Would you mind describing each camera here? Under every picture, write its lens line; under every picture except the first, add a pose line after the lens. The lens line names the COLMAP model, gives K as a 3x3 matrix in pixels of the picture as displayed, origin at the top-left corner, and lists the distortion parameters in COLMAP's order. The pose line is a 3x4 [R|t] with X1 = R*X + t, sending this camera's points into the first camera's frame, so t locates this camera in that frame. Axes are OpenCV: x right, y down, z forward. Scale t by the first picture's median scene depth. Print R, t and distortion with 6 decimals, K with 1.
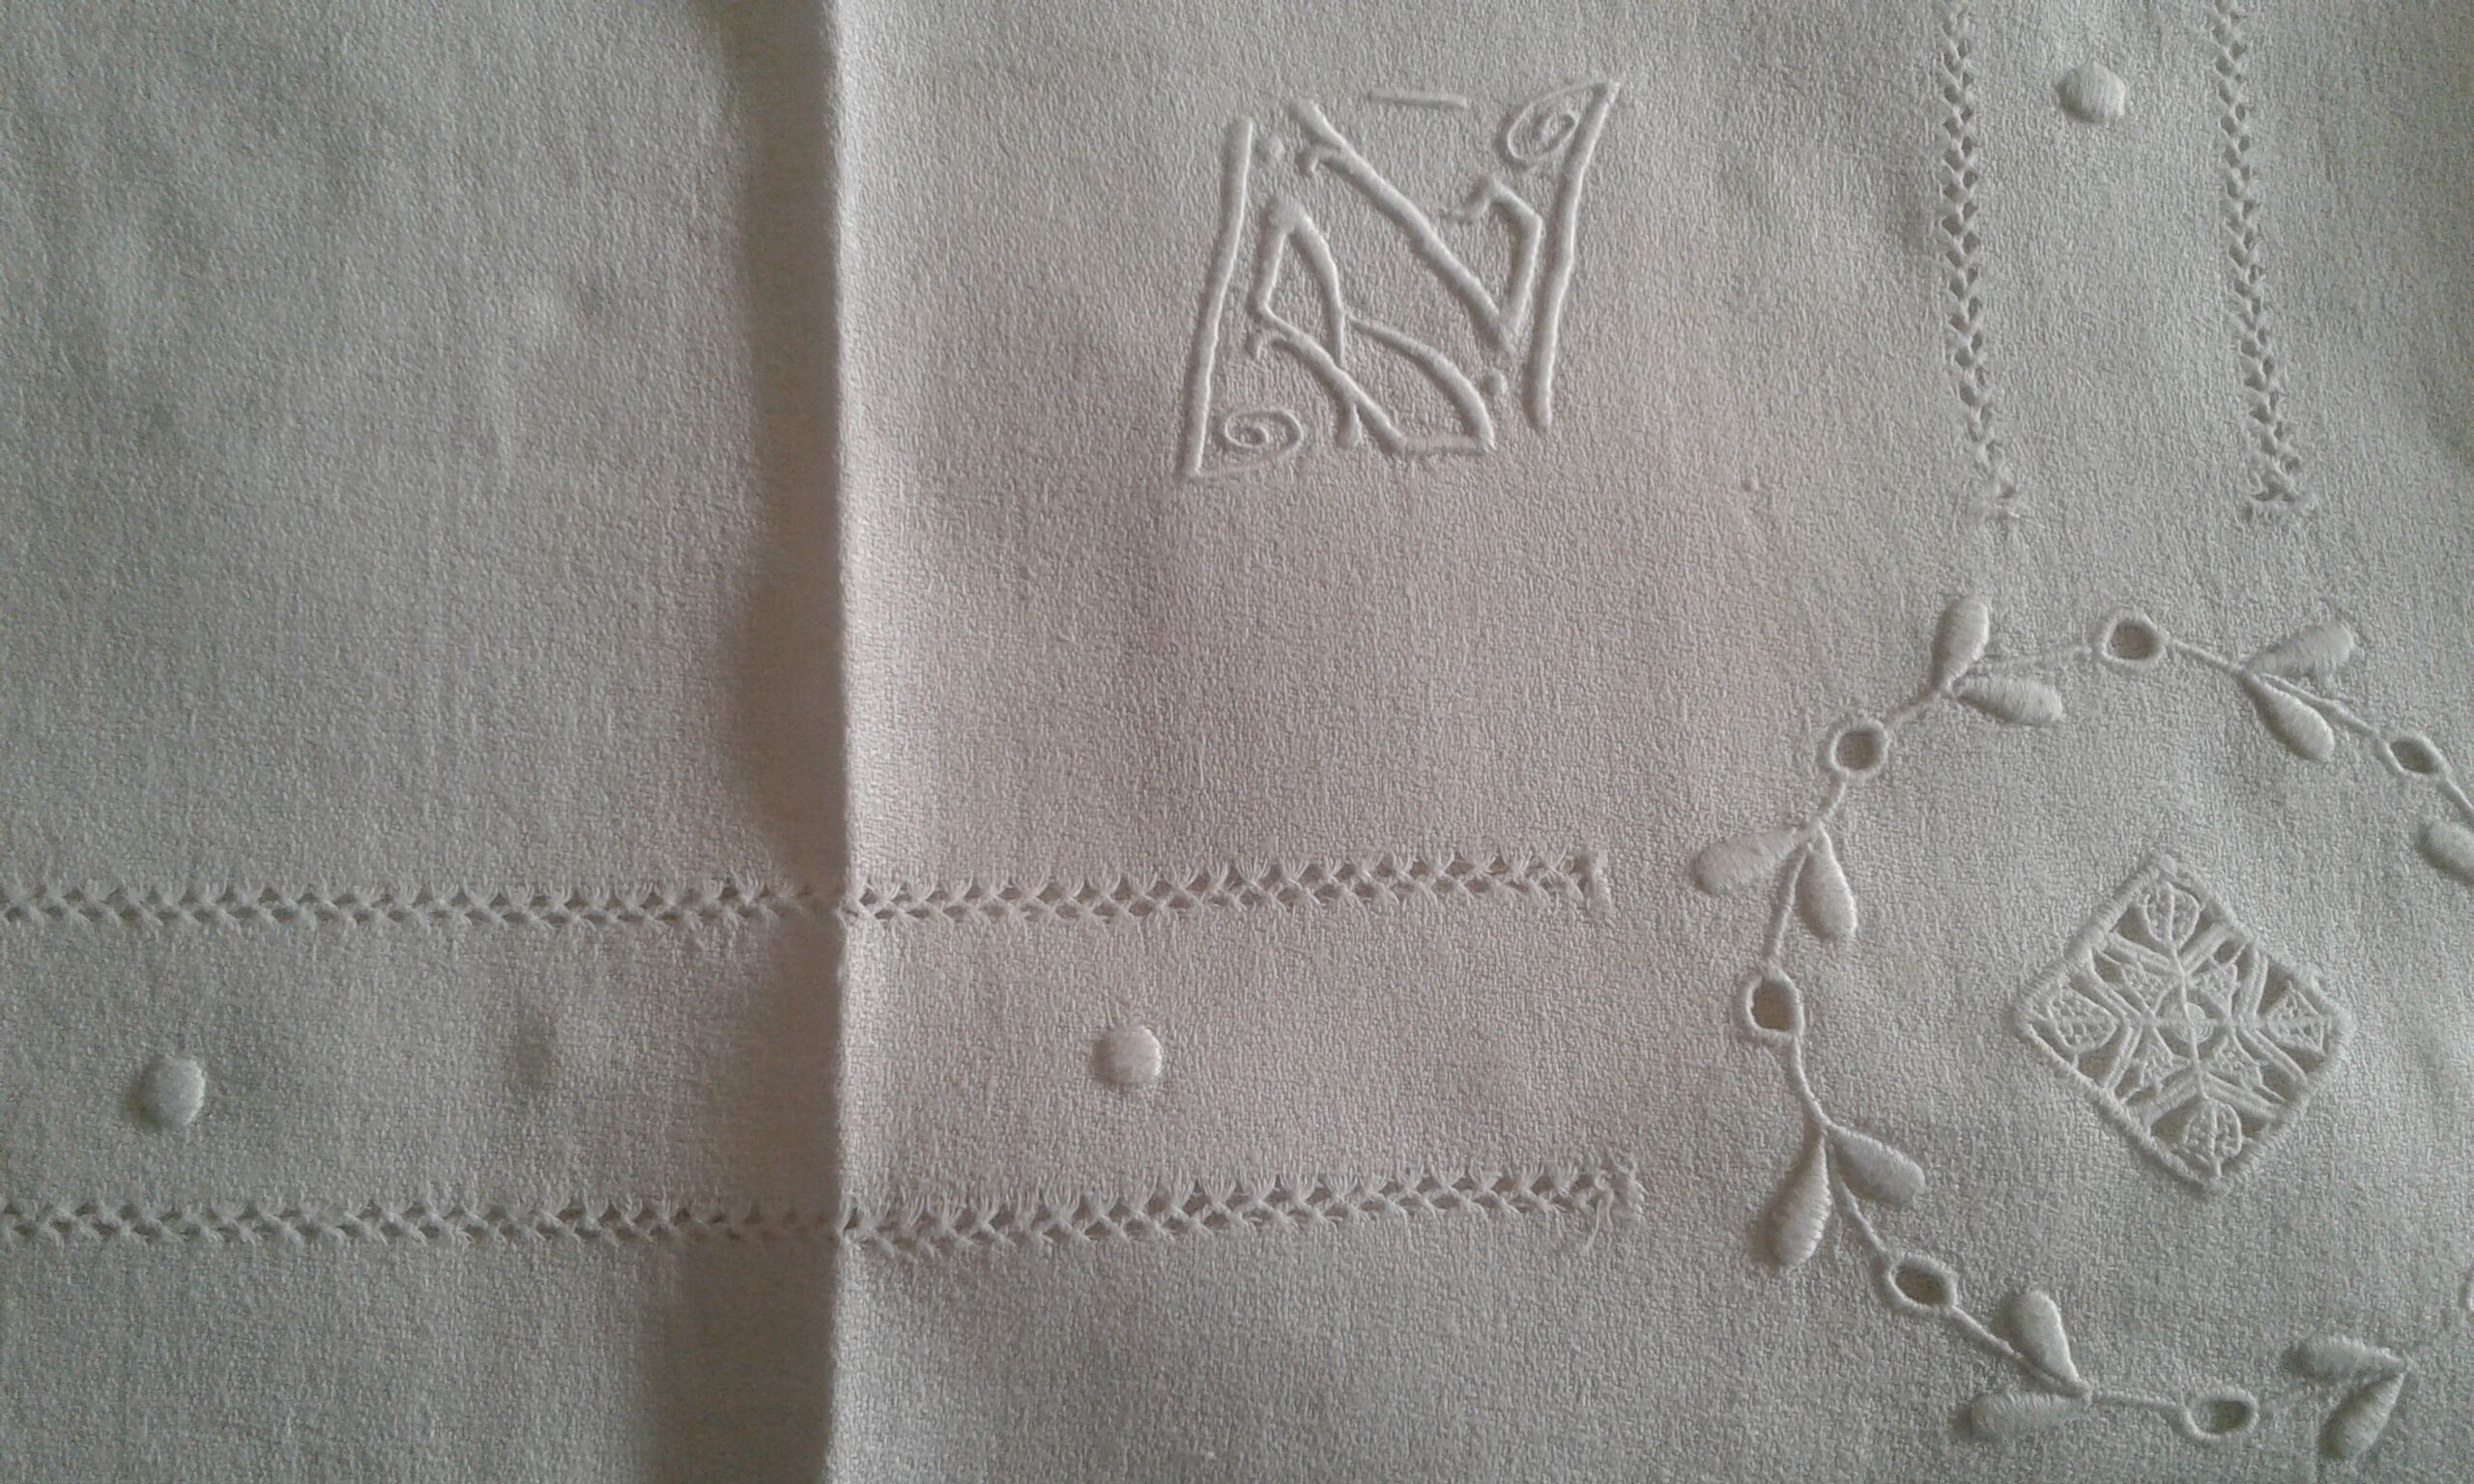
lens RADIAL K [[2224.2, 0, 1237.0], [0, 2224.2, 742.0], [0, 0, 1]] dist [0.111685, -0.244651]
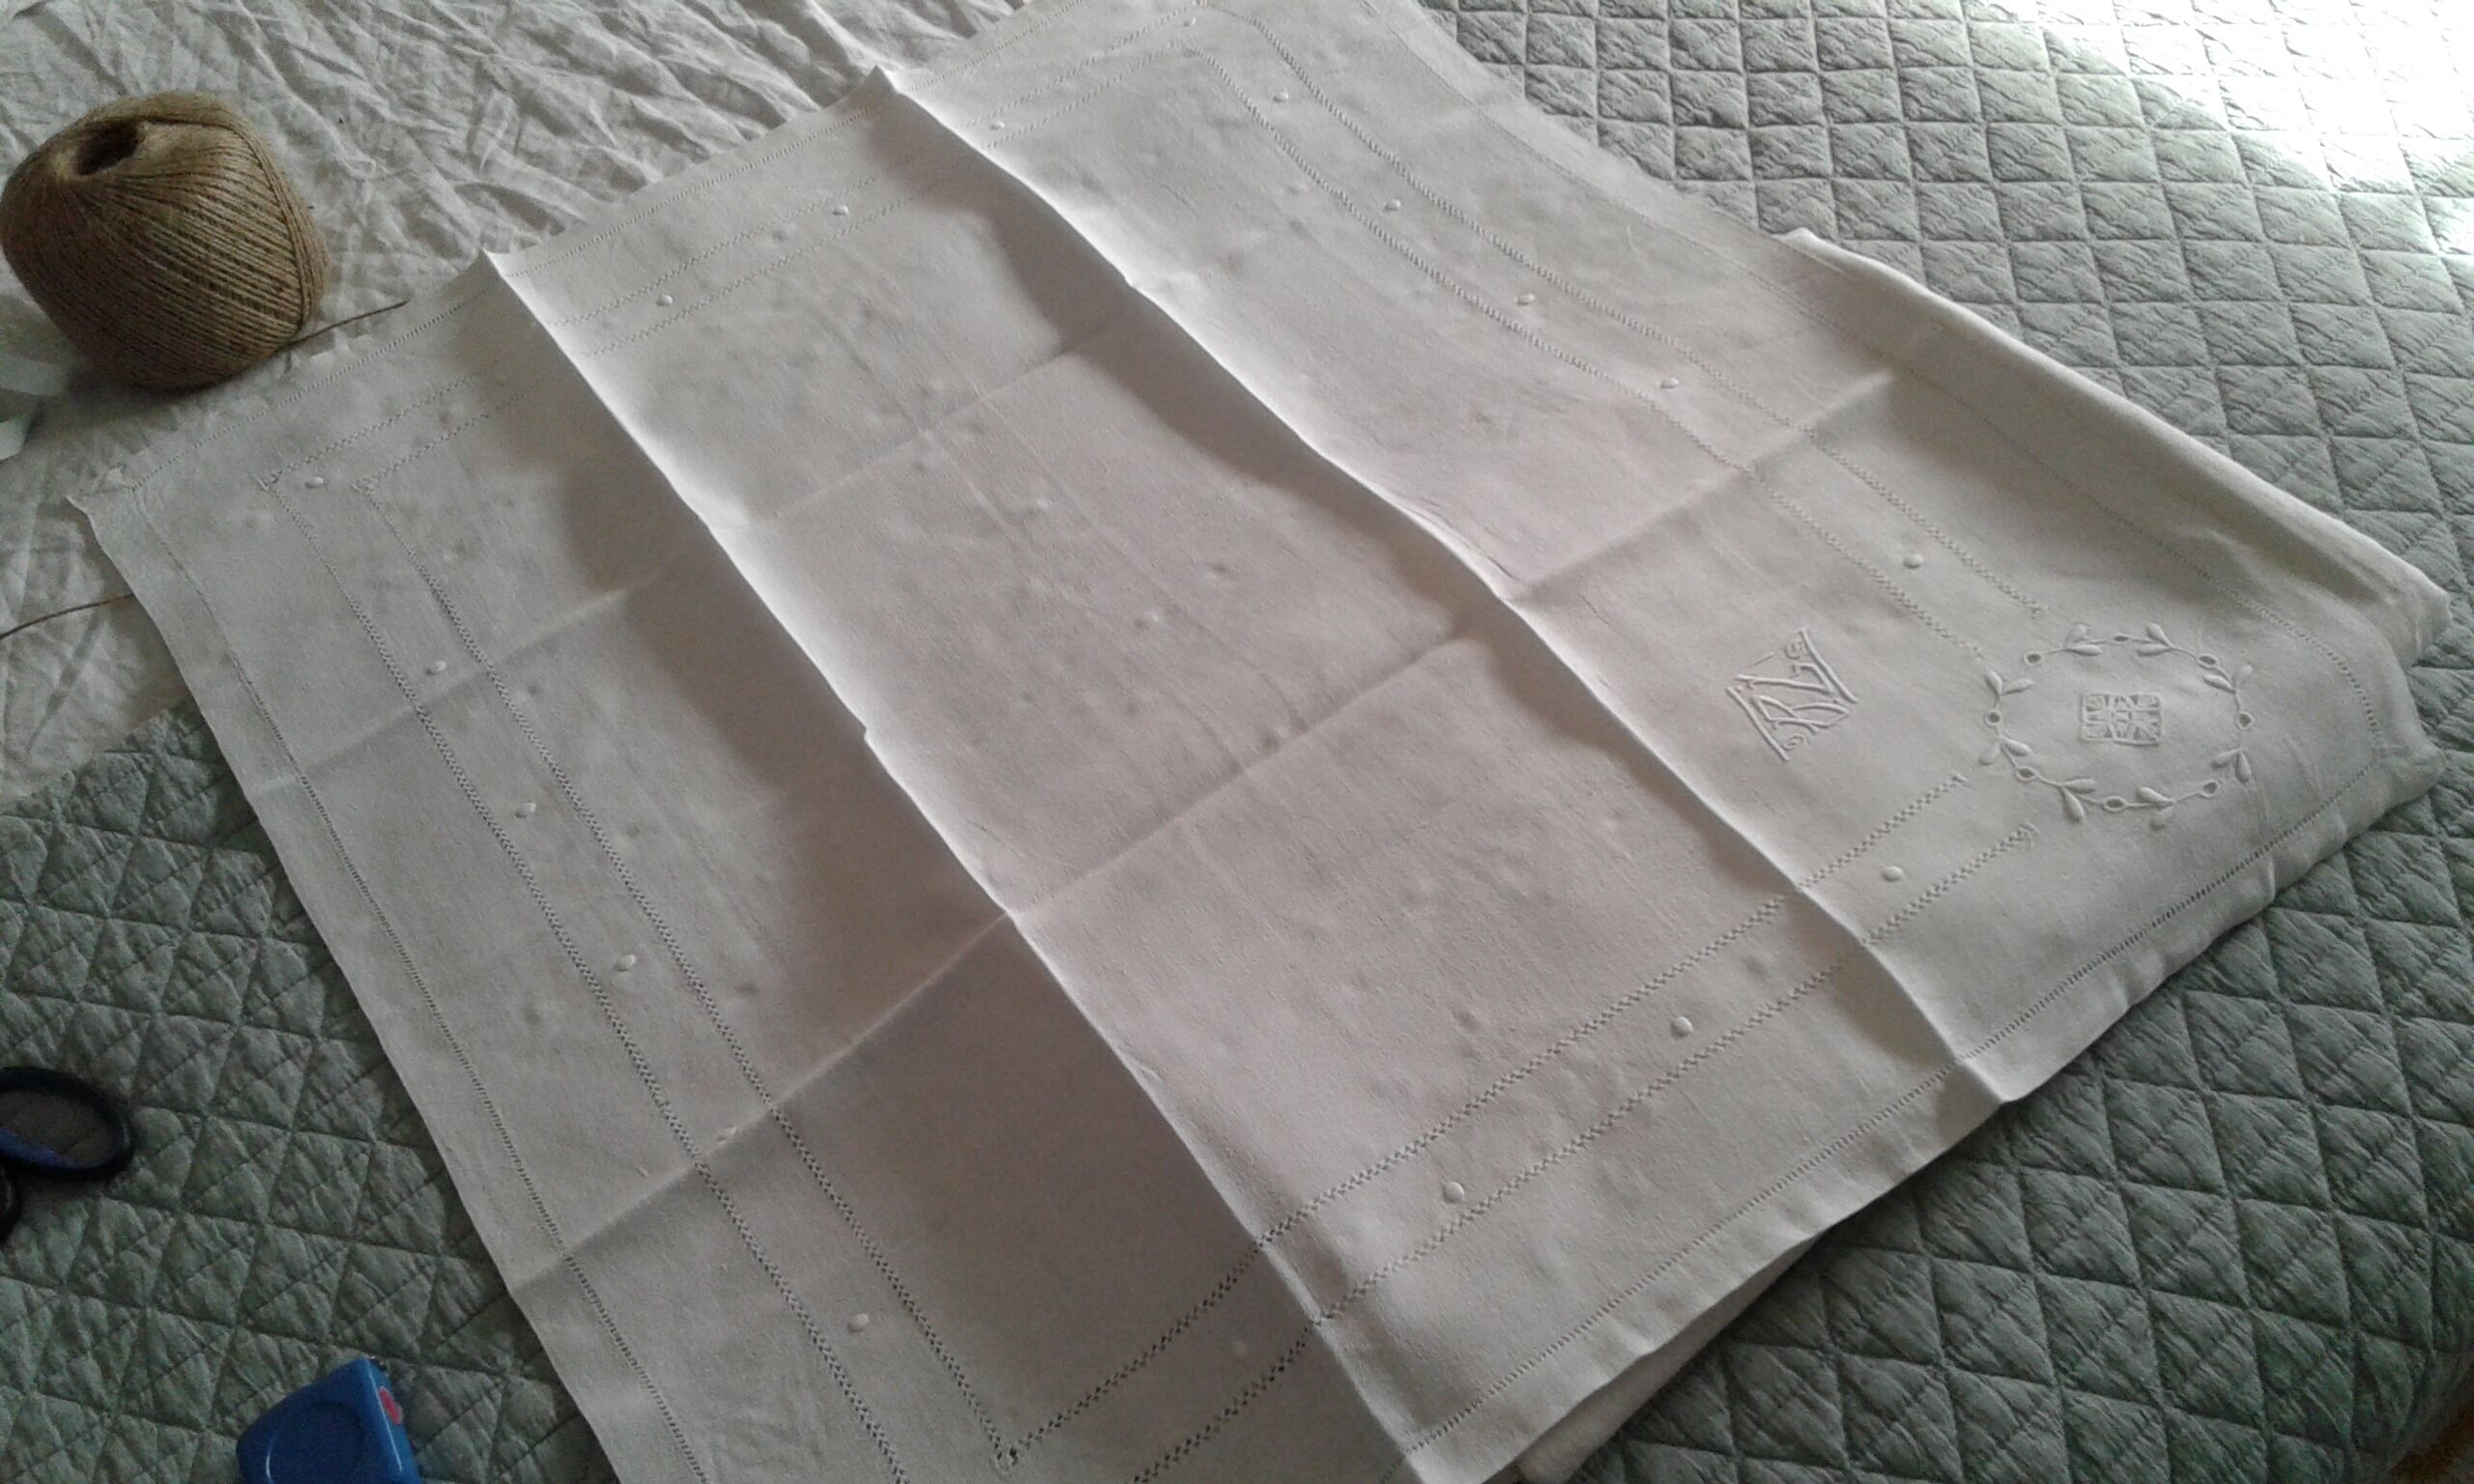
lens RADIAL K [[2224.2, 0, 1237.0], [0, 2224.2, 742.0], [0, 0, 1]] dist [0.111685, -0.244651]
pose [[0.831003, -0.525295, 0.183028, -1.368847], [0.546199, 0.708206, -0.447337, 0.959251], [0.105362, 0.471708, 0.875437, -2.168897]]
